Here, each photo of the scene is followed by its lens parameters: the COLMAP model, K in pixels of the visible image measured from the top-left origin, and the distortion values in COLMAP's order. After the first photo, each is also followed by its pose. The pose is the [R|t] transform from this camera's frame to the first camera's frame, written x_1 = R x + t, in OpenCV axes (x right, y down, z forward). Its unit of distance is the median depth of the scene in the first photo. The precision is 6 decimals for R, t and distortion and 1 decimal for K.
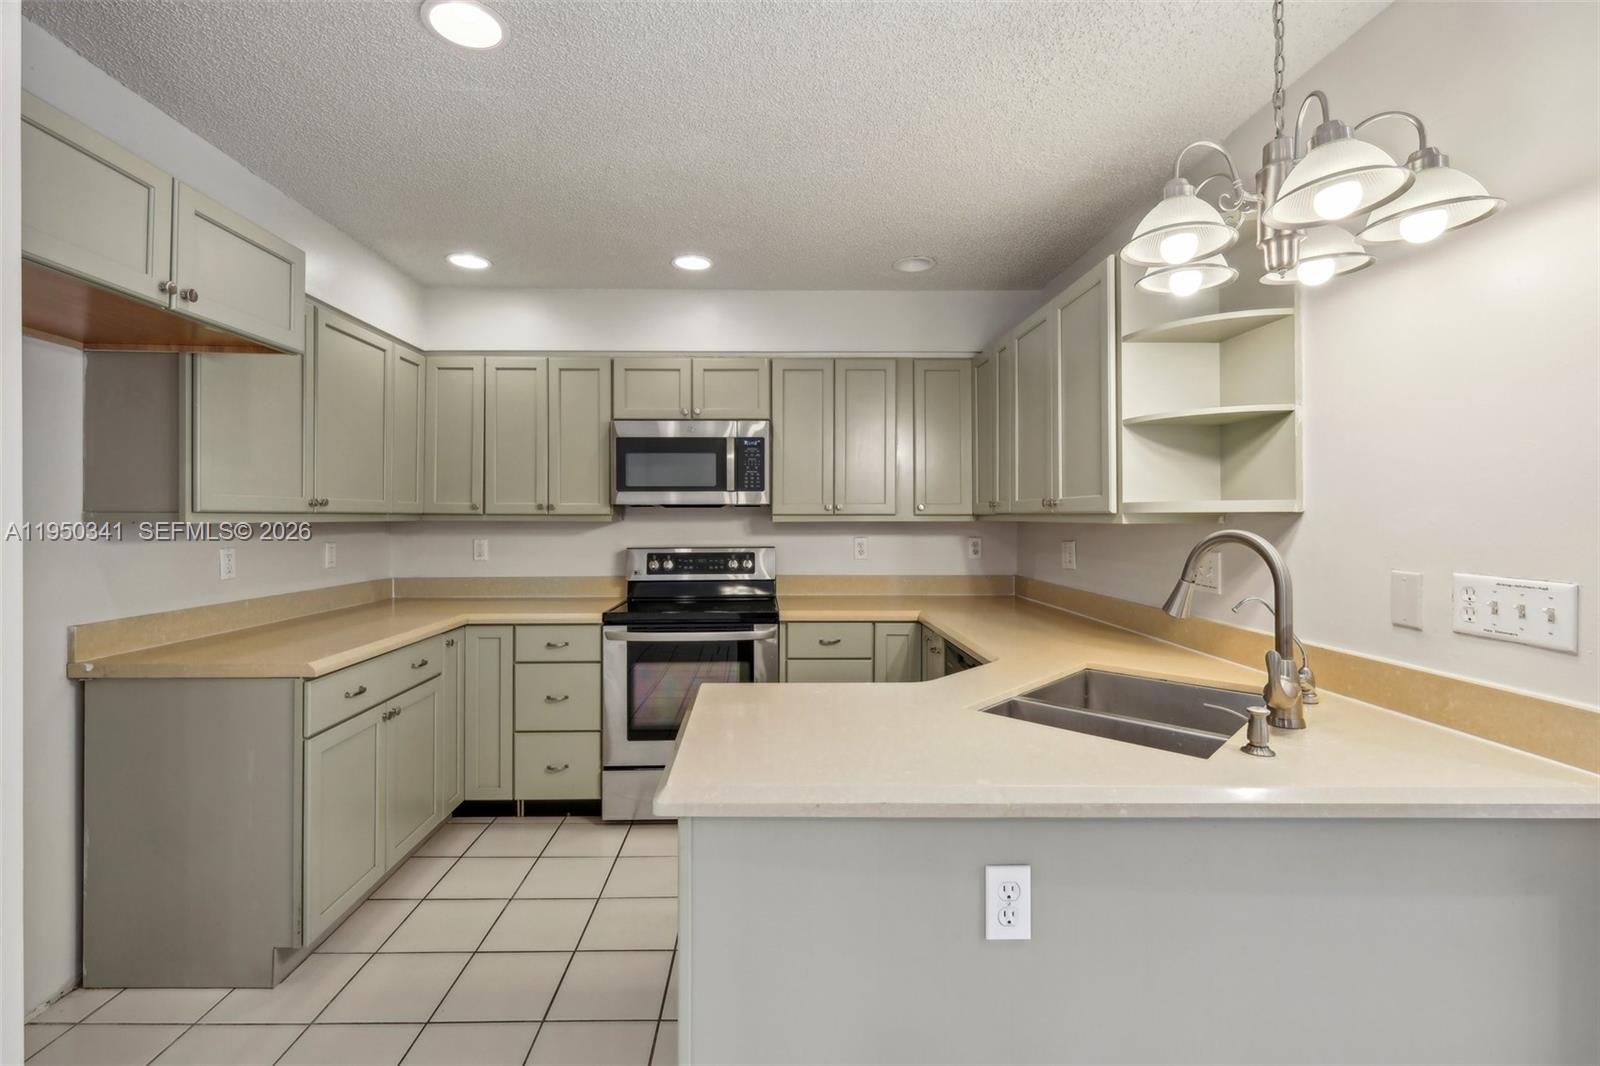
lens RADIAL K [[704.0, 0, 779.8], [0, 704.0, 515.6], [0, 0, 1]] dist [0.000438, -0.000074]
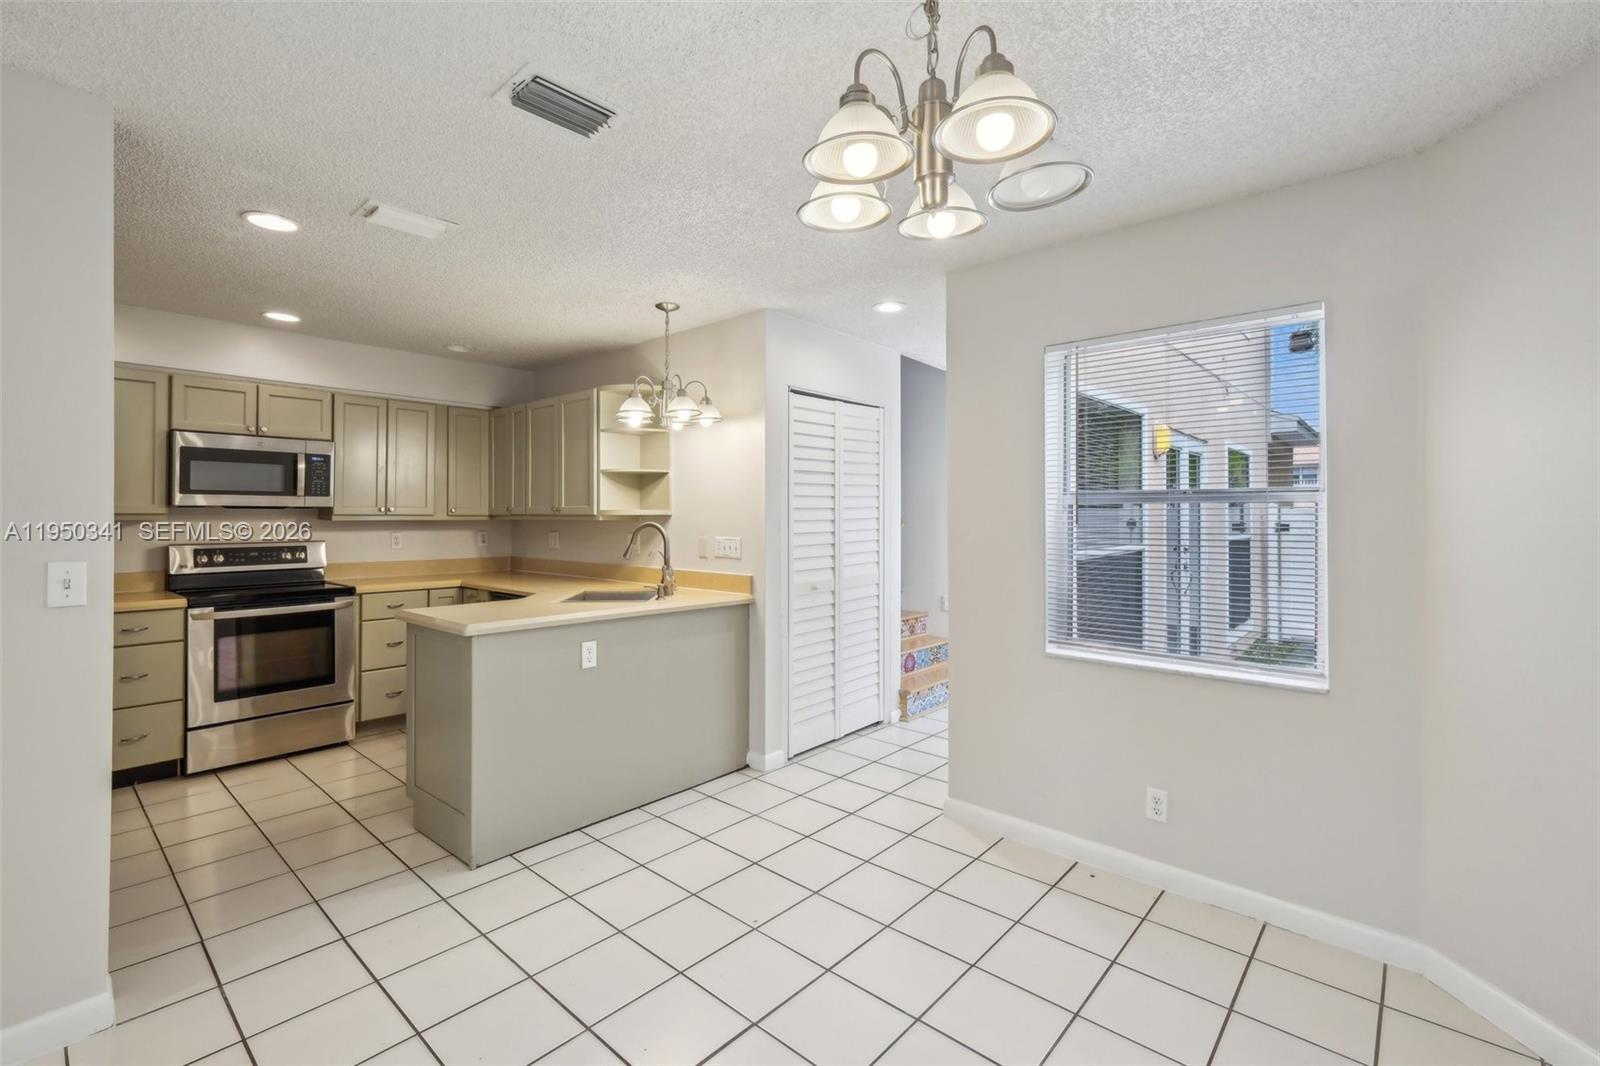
lens RADIAL K [[698.4, 0, 787.5], [0, 698.4, 513.0], [0, 0, 1]] dist [-0.001037, -0.000151]
pose [[0.683207, 0.006714, 0.730194, -0.384515], [-0.002519, 0.999973, -0.006837, 0.001708], [-0.730221, 0.002832, 0.683205, -0.484845]]
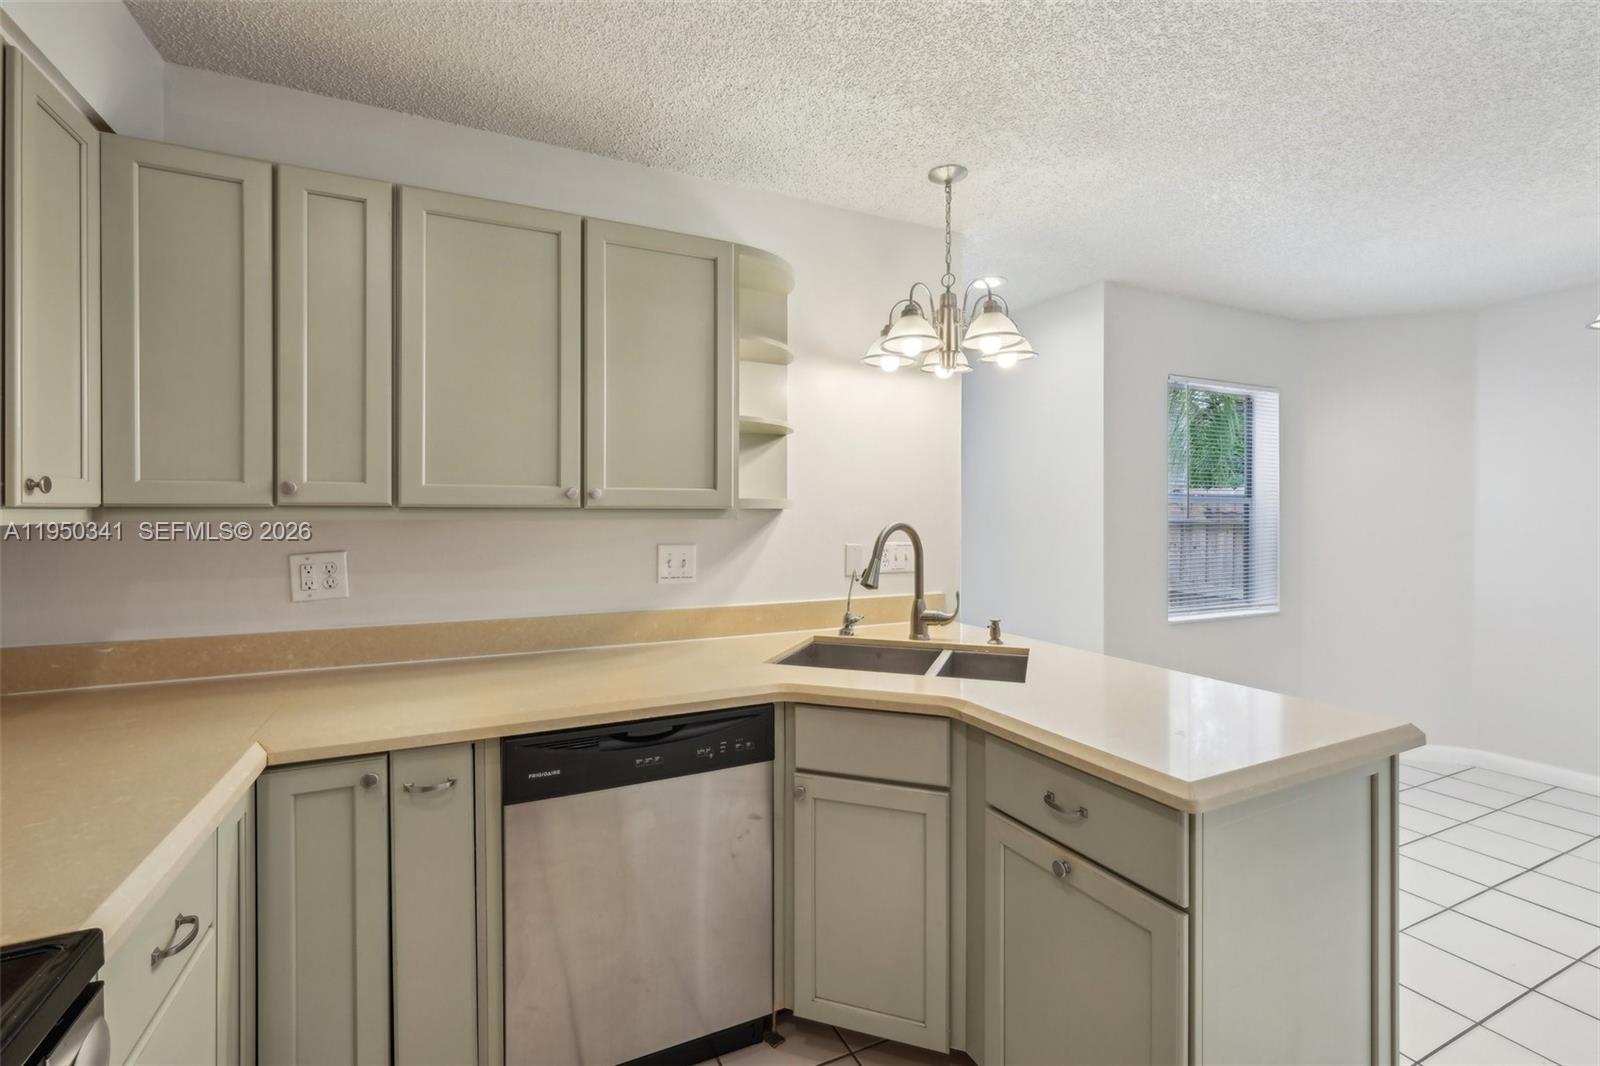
lens RADIAL K [[698.4, 0, 787.5], [0, 698.4, 513.0], [0, 0, 1]] dist [-0.001037, -0.000151]
pose [[-0.412993, 0.001100, 0.910734, -0.273652], [-0.000685, 0.999999, -0.001518, 0.002438], [-0.910734, -0.001251, -0.412991, 0.828718]]
